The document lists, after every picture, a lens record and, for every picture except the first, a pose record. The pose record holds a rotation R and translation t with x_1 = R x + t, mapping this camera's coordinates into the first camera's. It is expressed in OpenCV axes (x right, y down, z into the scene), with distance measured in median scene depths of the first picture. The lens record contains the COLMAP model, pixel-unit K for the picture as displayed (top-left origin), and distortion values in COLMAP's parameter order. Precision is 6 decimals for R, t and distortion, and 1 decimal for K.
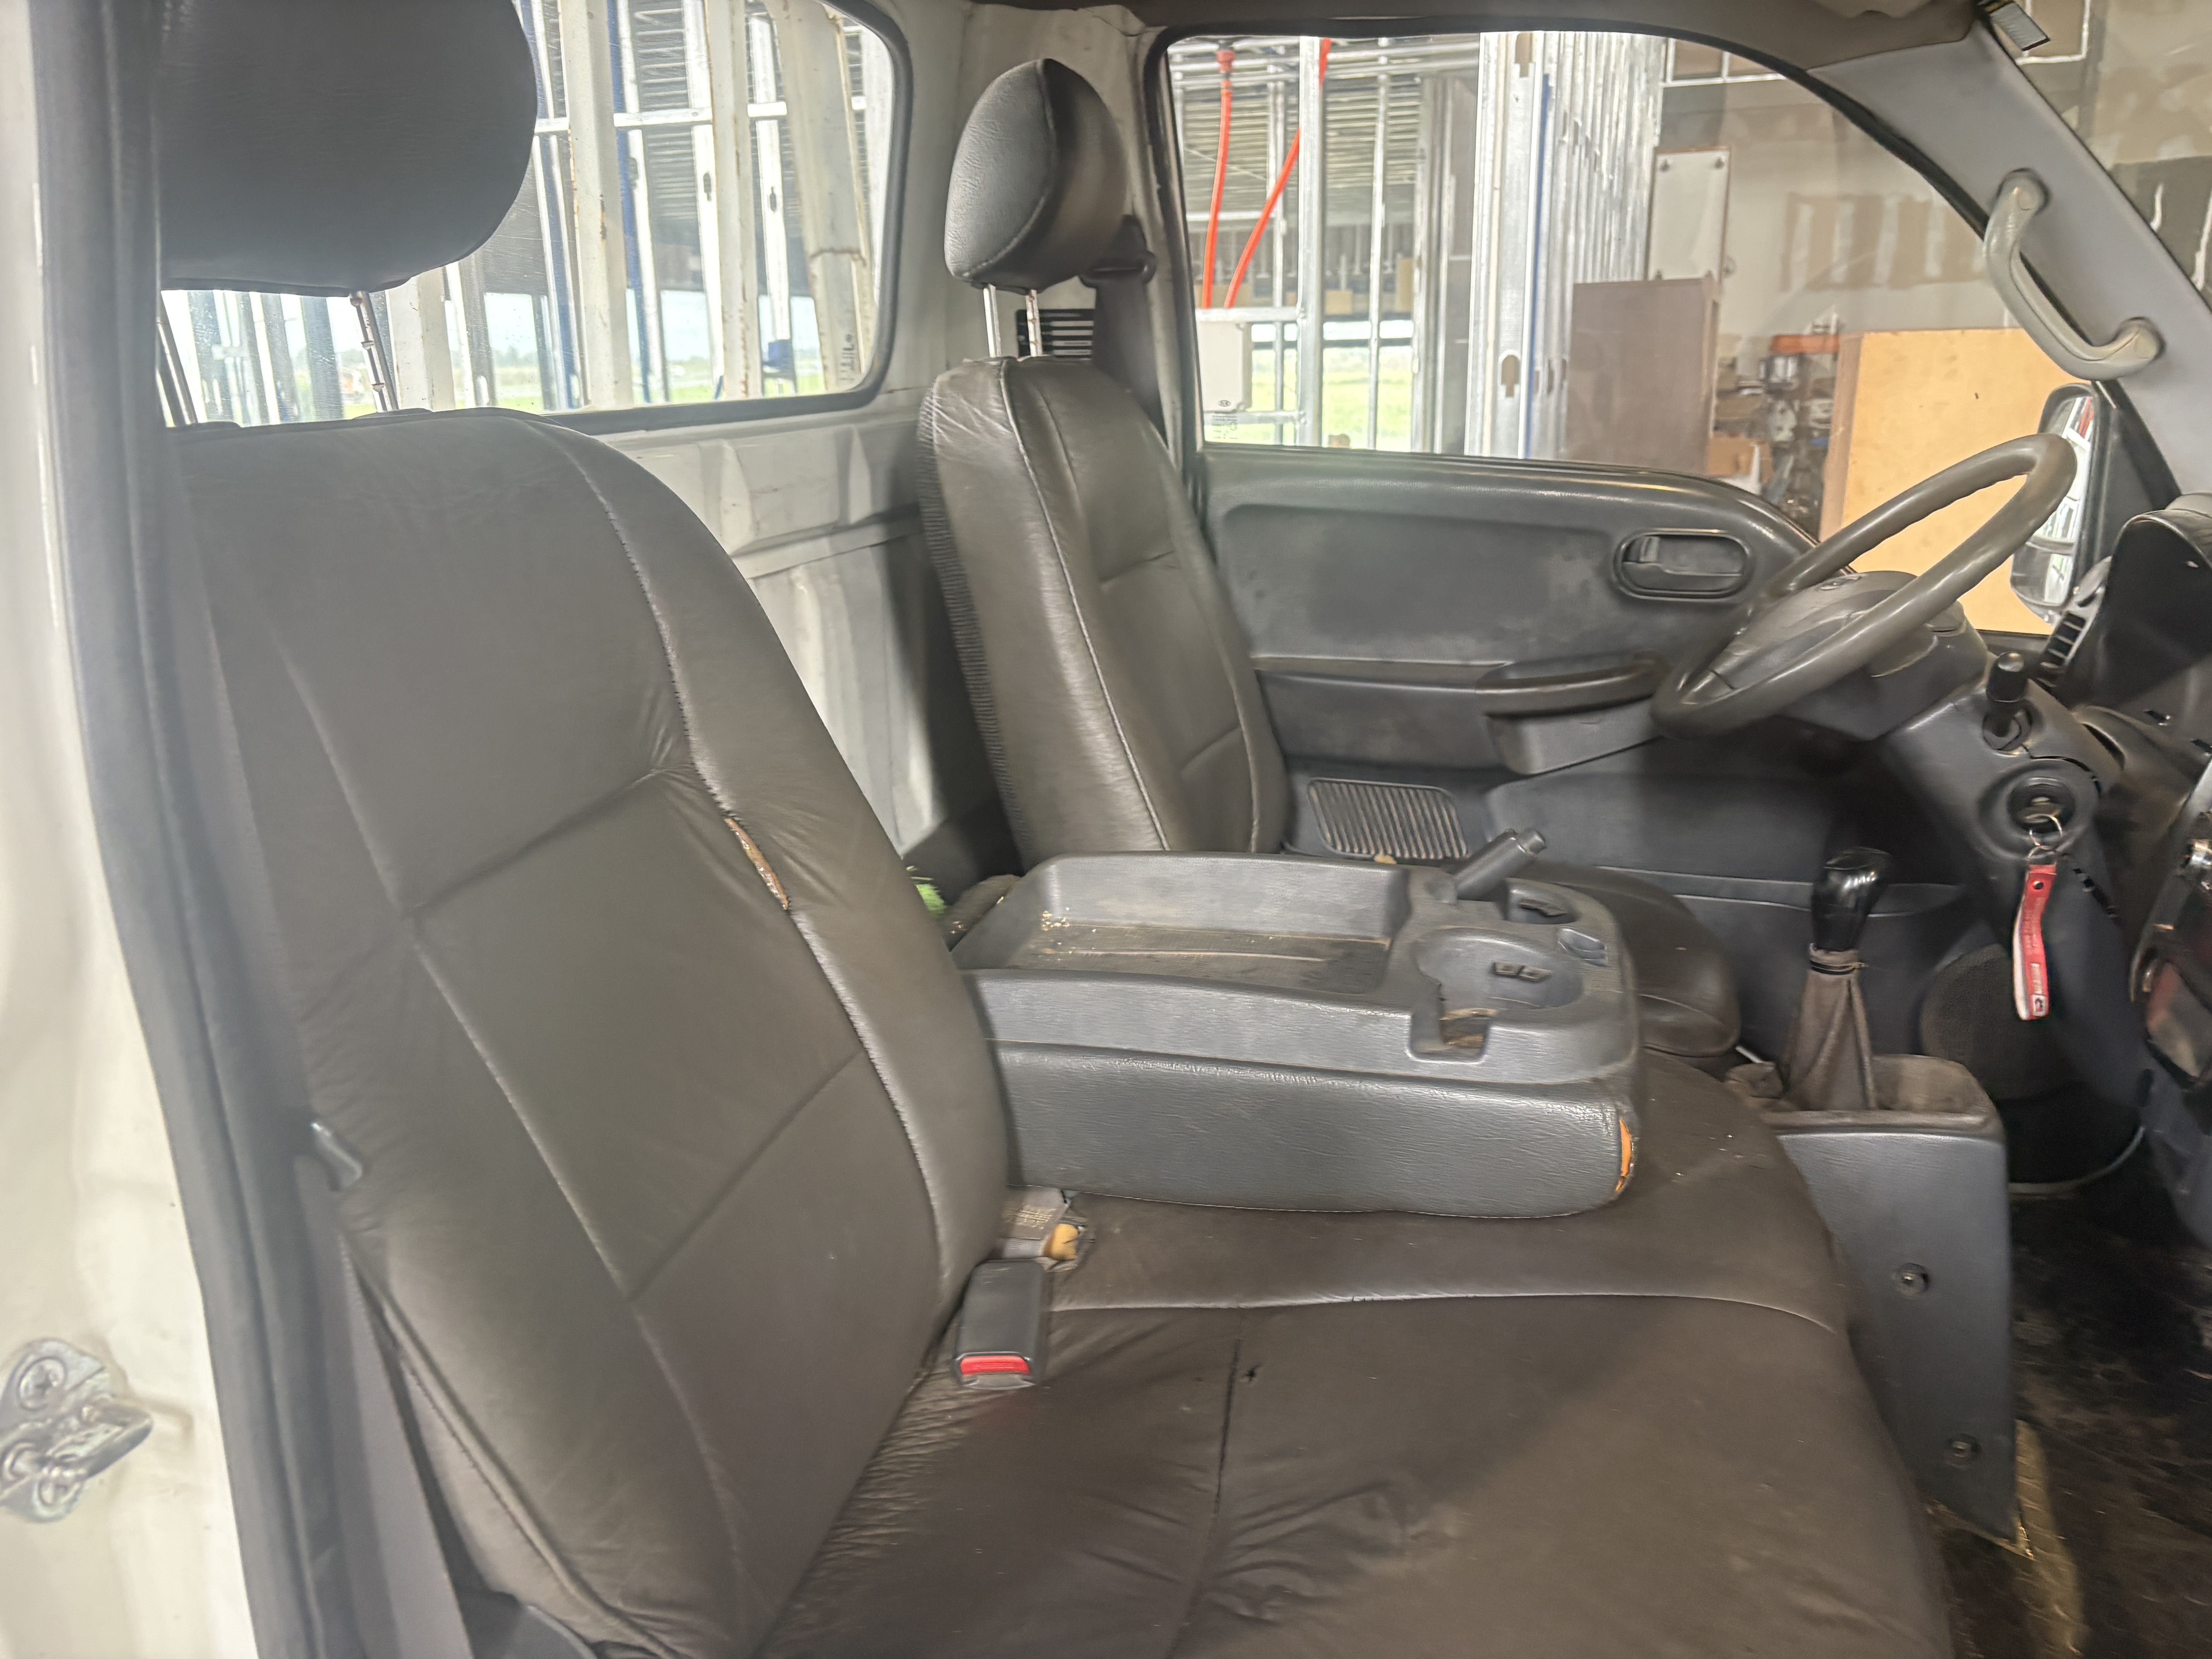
lens RADIAL K [[1683.3, 0, 1064.9], [0, 1683.3, 853.3], [0, 0, 1]] dist [0.028576, -0.057562]
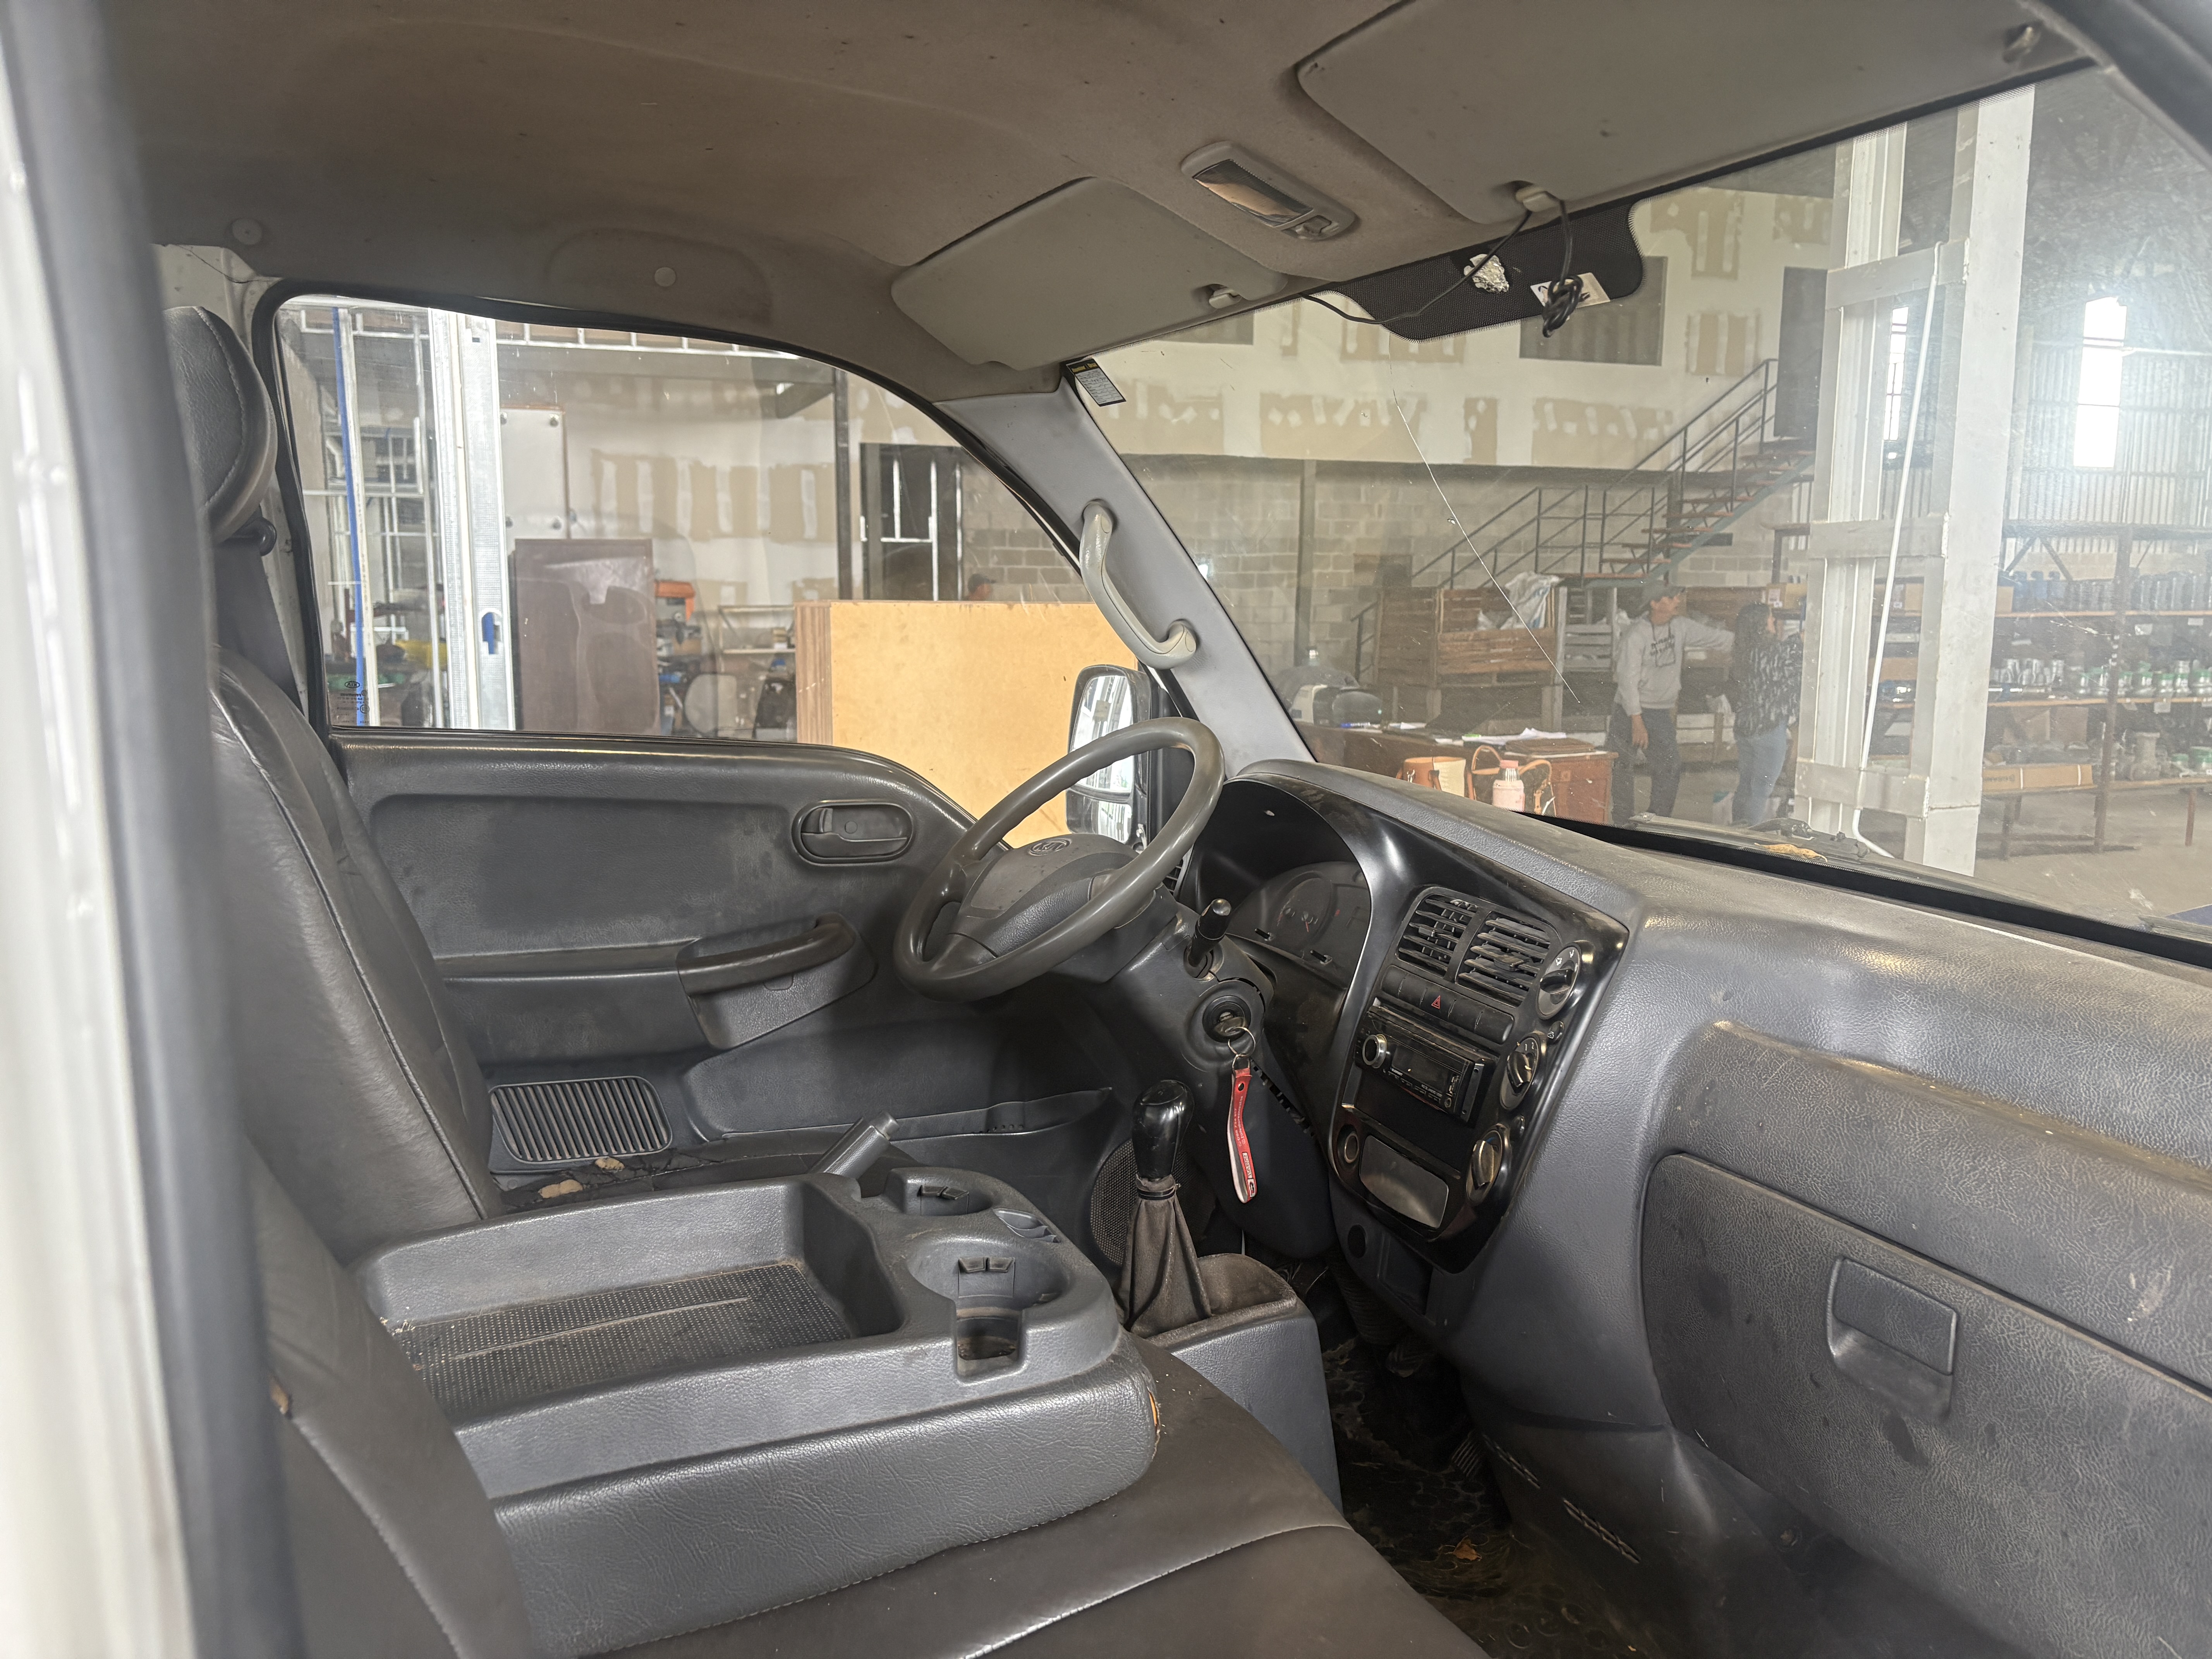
lens RADIAL K [[1688.2, 0, 1106.5], [0, 1688.2, 839.6], [0, 0, 1]] dist [0.049175, -0.050577]
pose [[0.768741, -0.069711, 0.635749, -0.196878], [0.158082, 0.983909, -0.083264, -0.055115], [-0.619715, 0.164510, 0.767392, 0.089947]]
